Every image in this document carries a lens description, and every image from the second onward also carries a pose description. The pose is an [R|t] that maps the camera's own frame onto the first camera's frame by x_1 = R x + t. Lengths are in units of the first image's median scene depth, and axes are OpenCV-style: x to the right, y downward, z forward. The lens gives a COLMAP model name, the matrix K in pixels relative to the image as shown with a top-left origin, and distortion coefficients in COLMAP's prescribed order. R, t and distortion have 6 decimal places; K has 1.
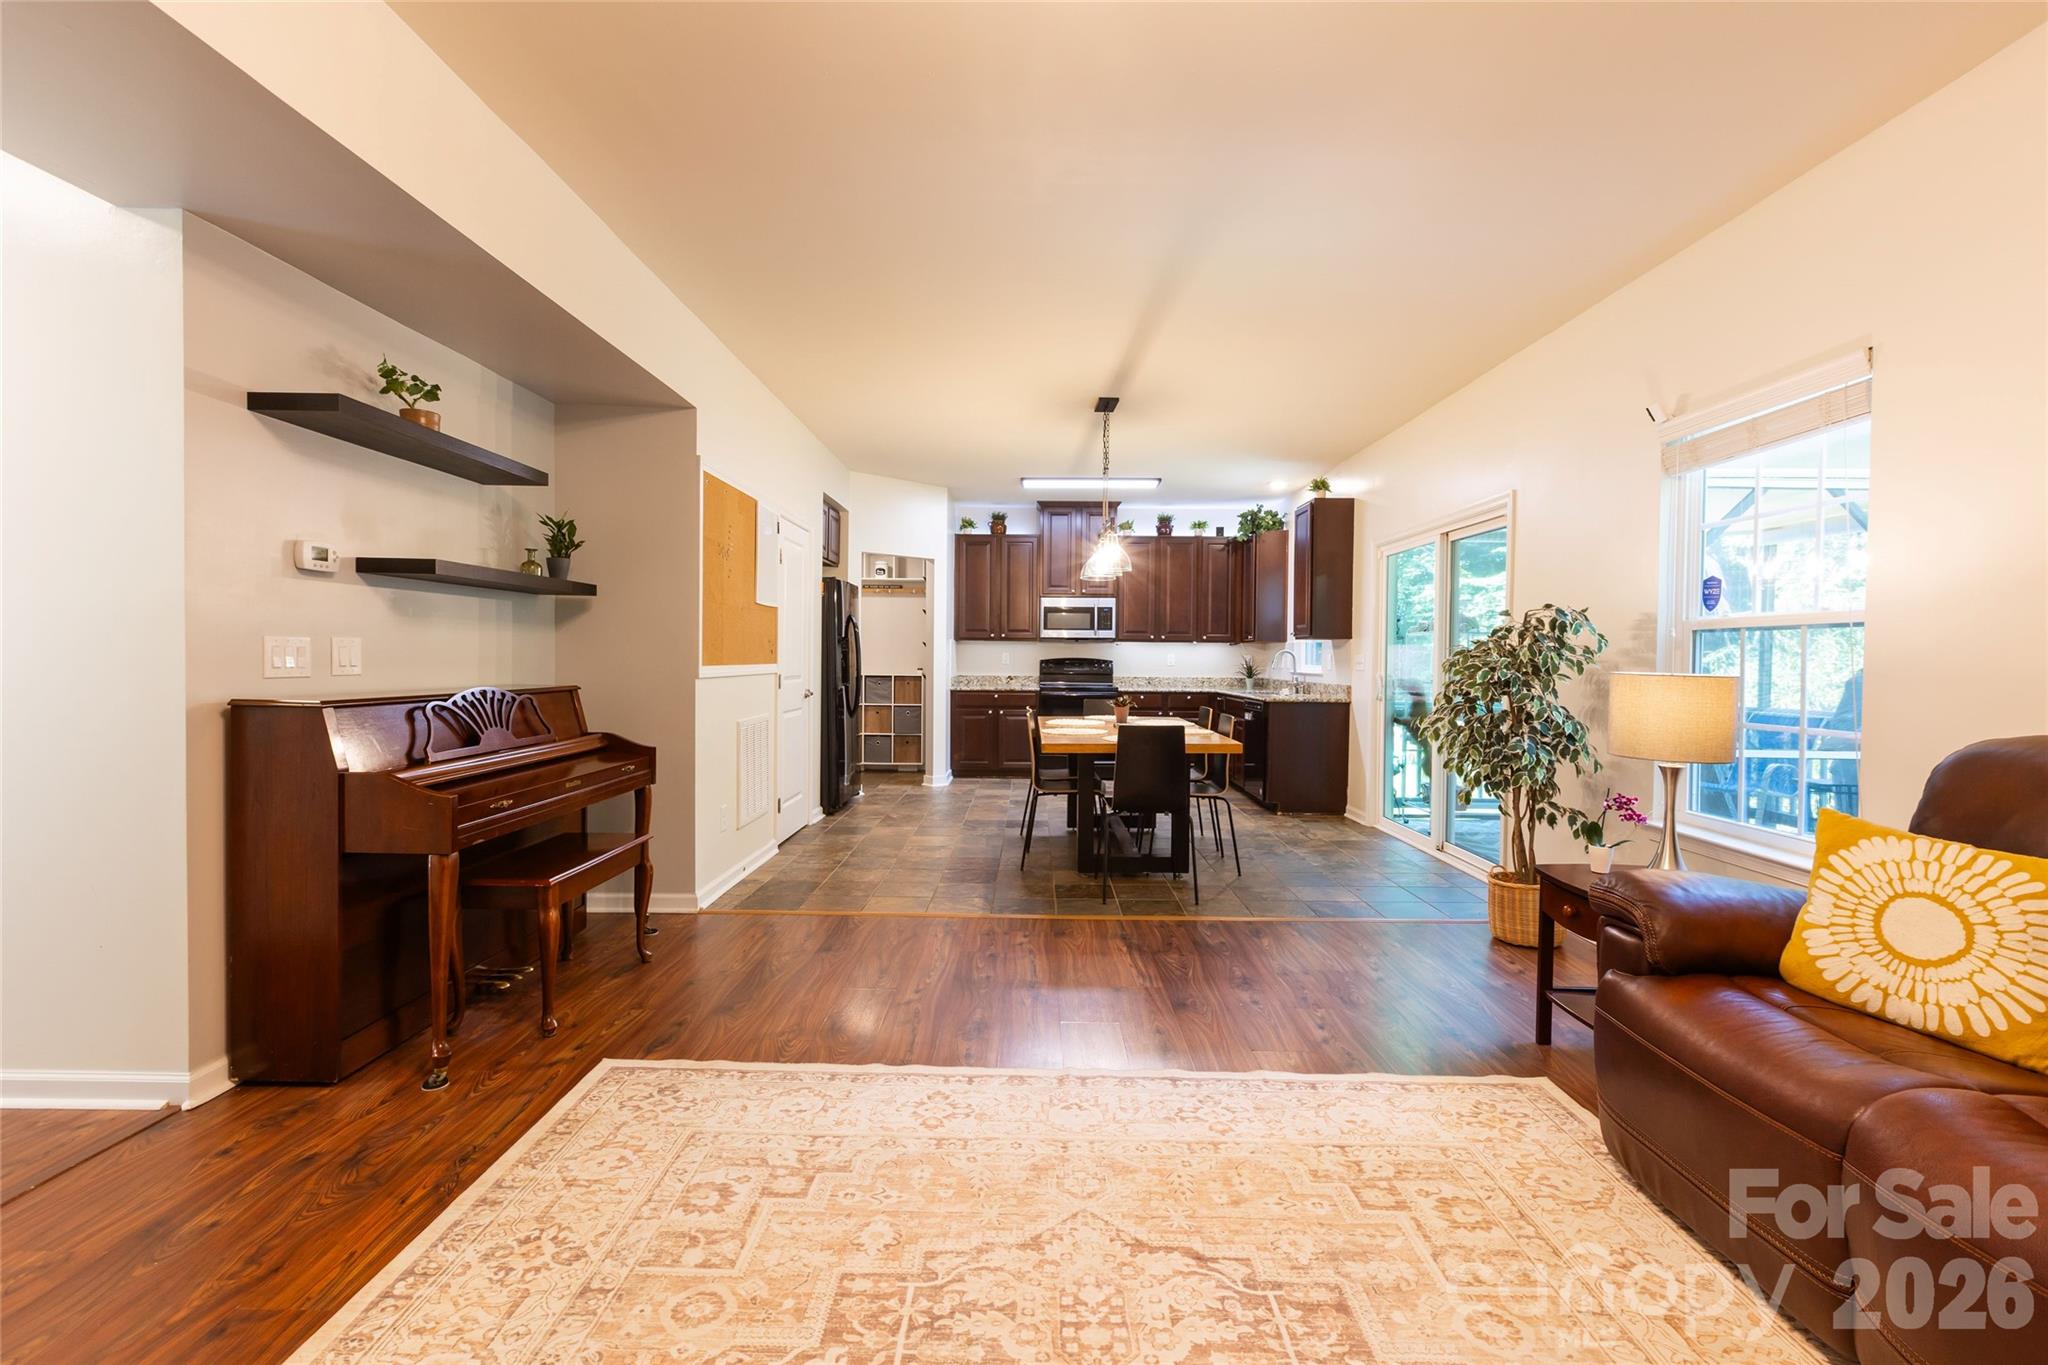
lens RADIAL K [[914.7, 0, 1023.9], [0, 914.7, 676.6], [0, 0, 1]] dist [-0.000368, -0.000247]
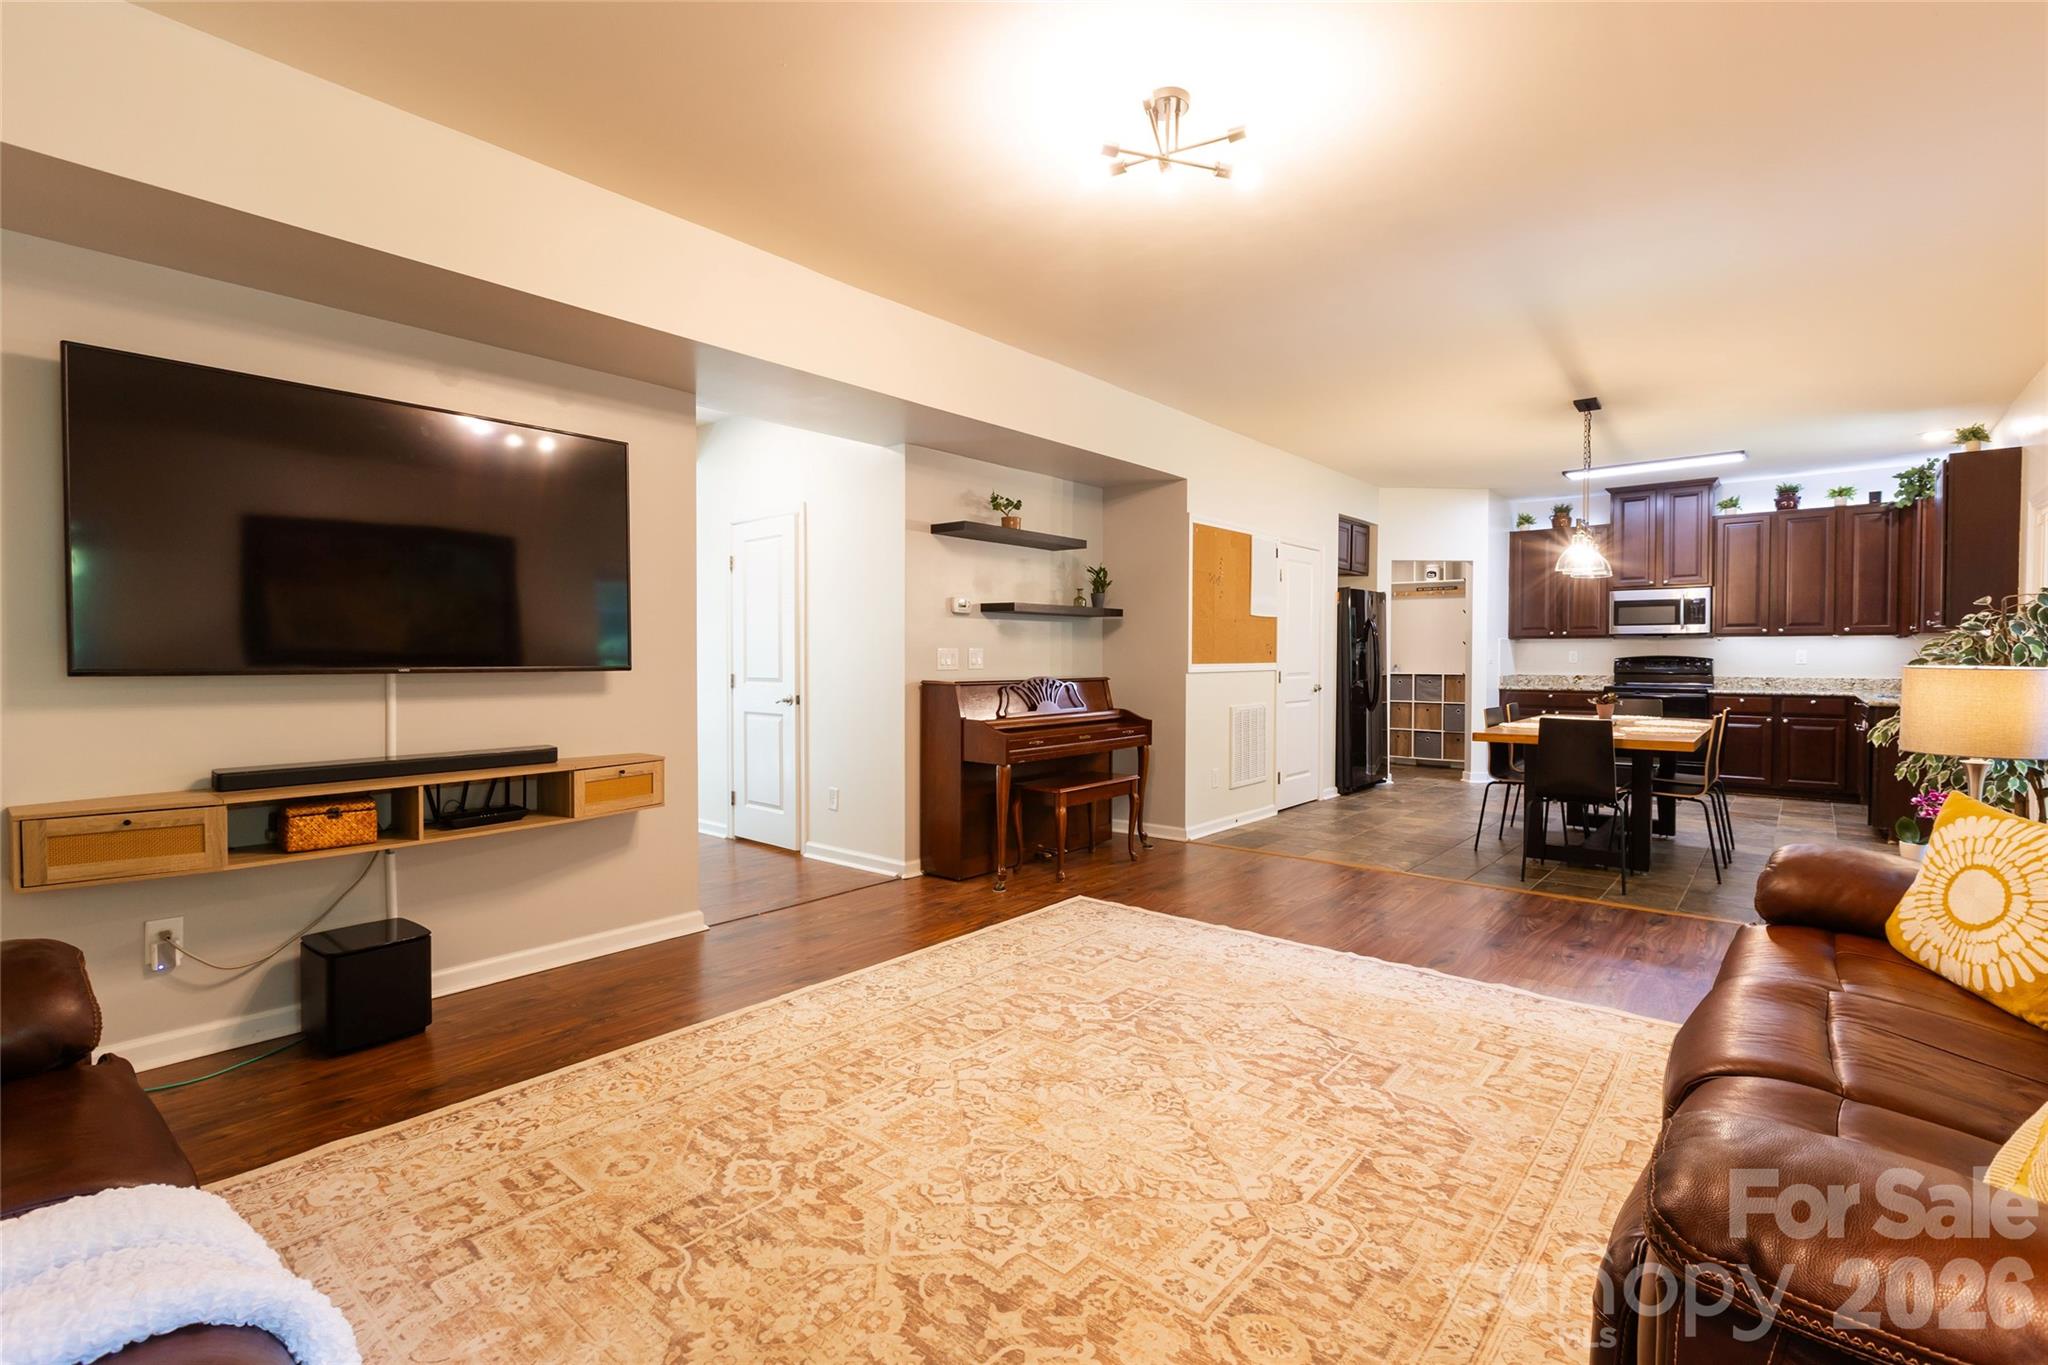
lens RADIAL K [[940.3, 0, 1012.6], [0, 940.3, 677.6], [0, 0, 1]] dist [0.000680, 0.000482]
pose [[0.764052, 0.005779, -0.645129, 0.430165], [-0.006446, 0.999978, 0.001323, 0.010125], [0.645123, 0.003148, 0.764073, -0.313057]]
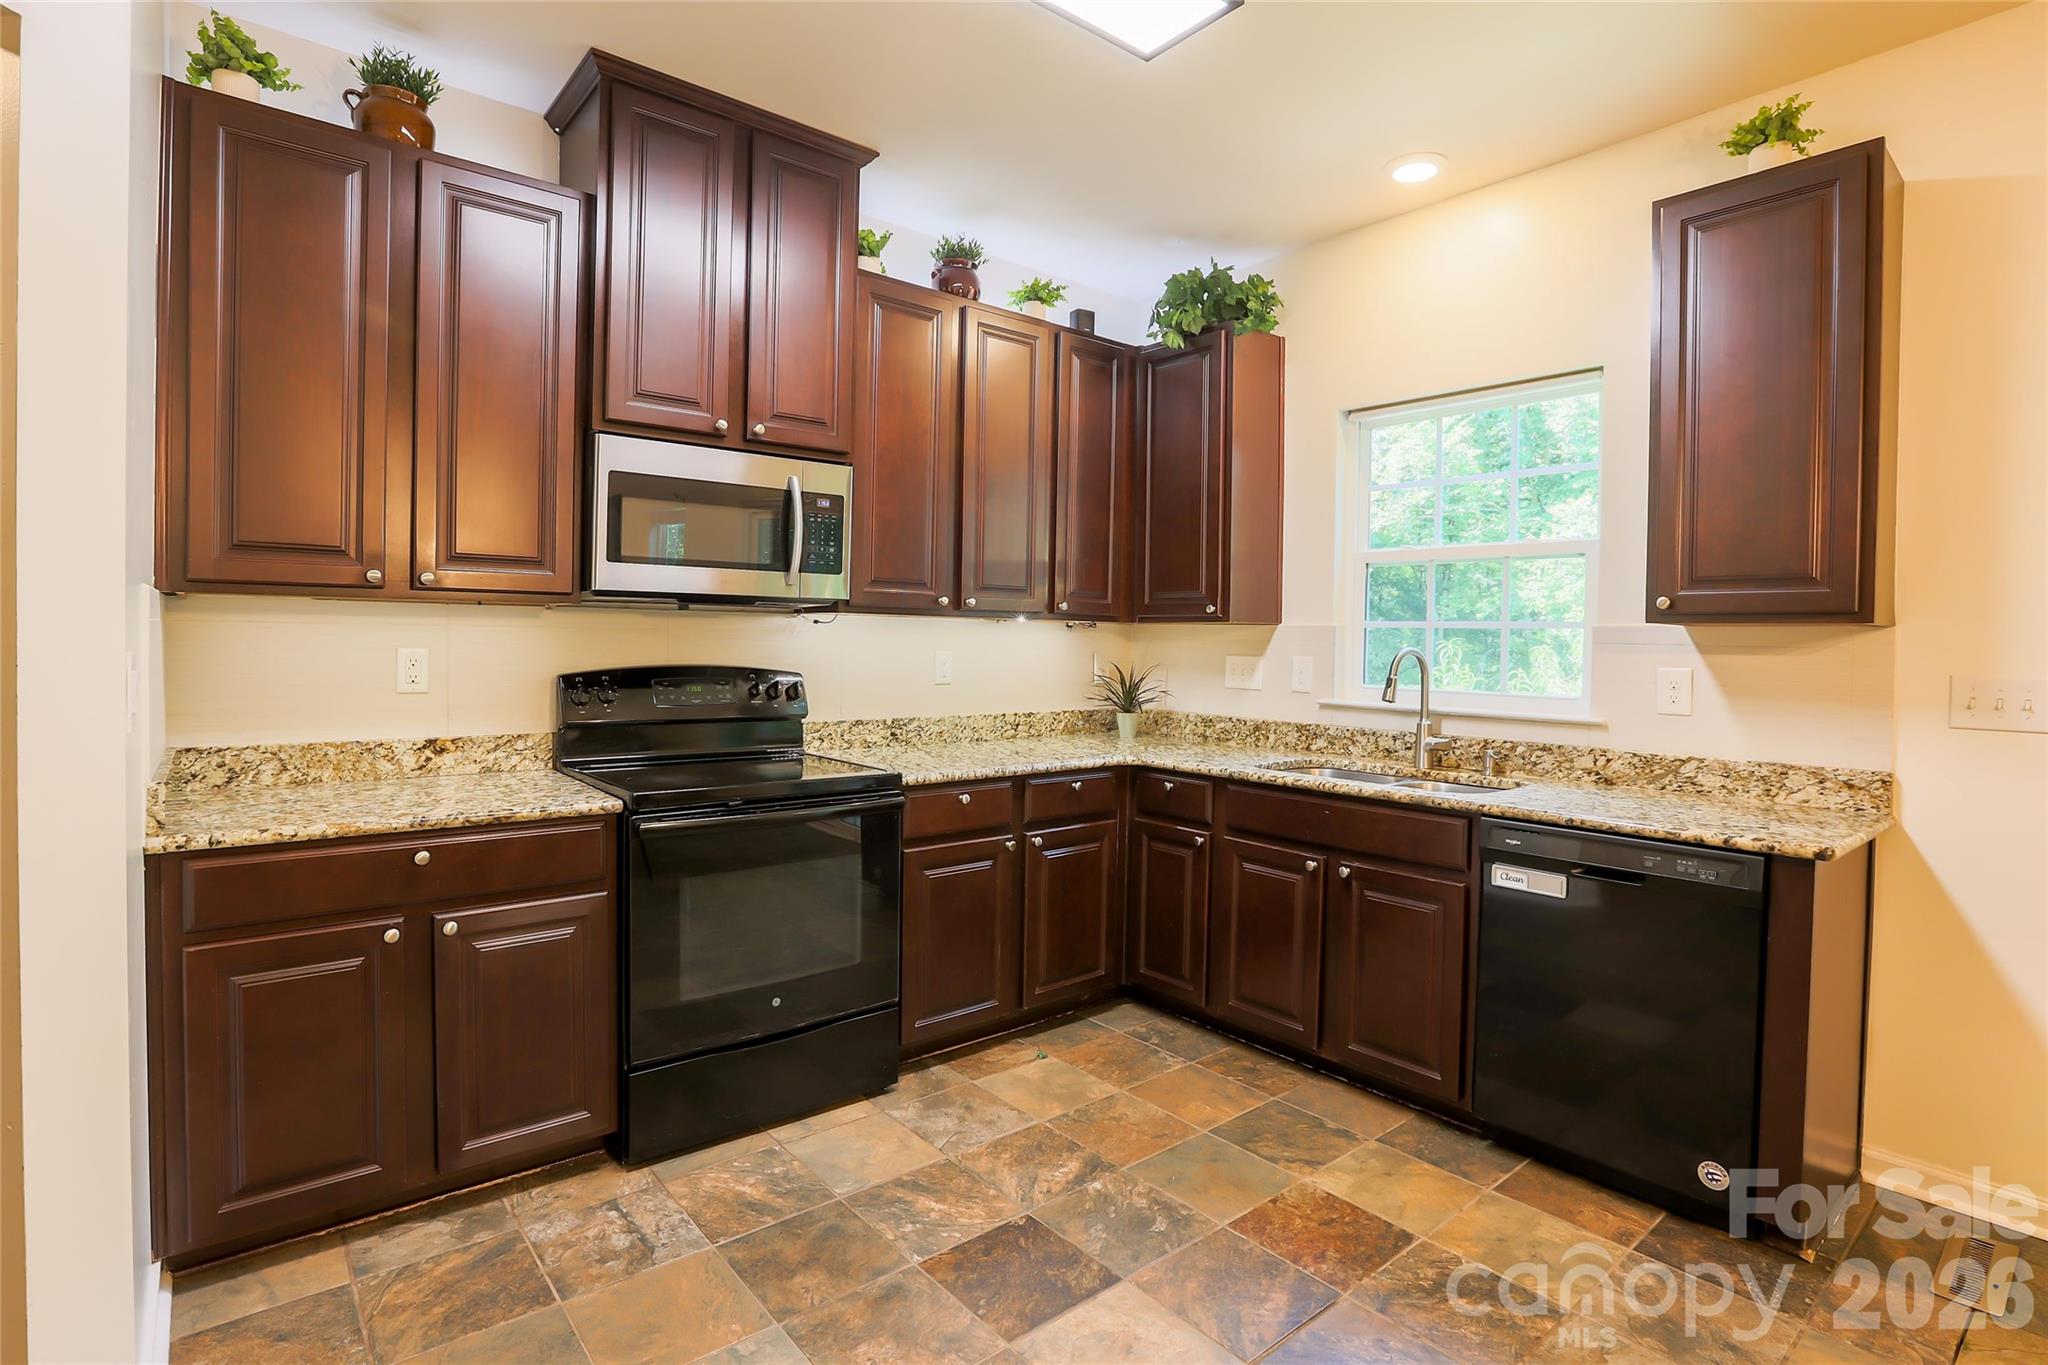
lens RADIAL K [[1018.1, 0, 1027.9], [0, 1018.1, 666.8], [0, 0, 1]] dist [-0.038307, 0.001413]
pose [[0.760907, -0.014247, 0.648705, -0.180986], [0.005184, 0.999860, 0.015879, -0.064302], [-0.648840, -0.008719, 0.760875, 1.777444]]
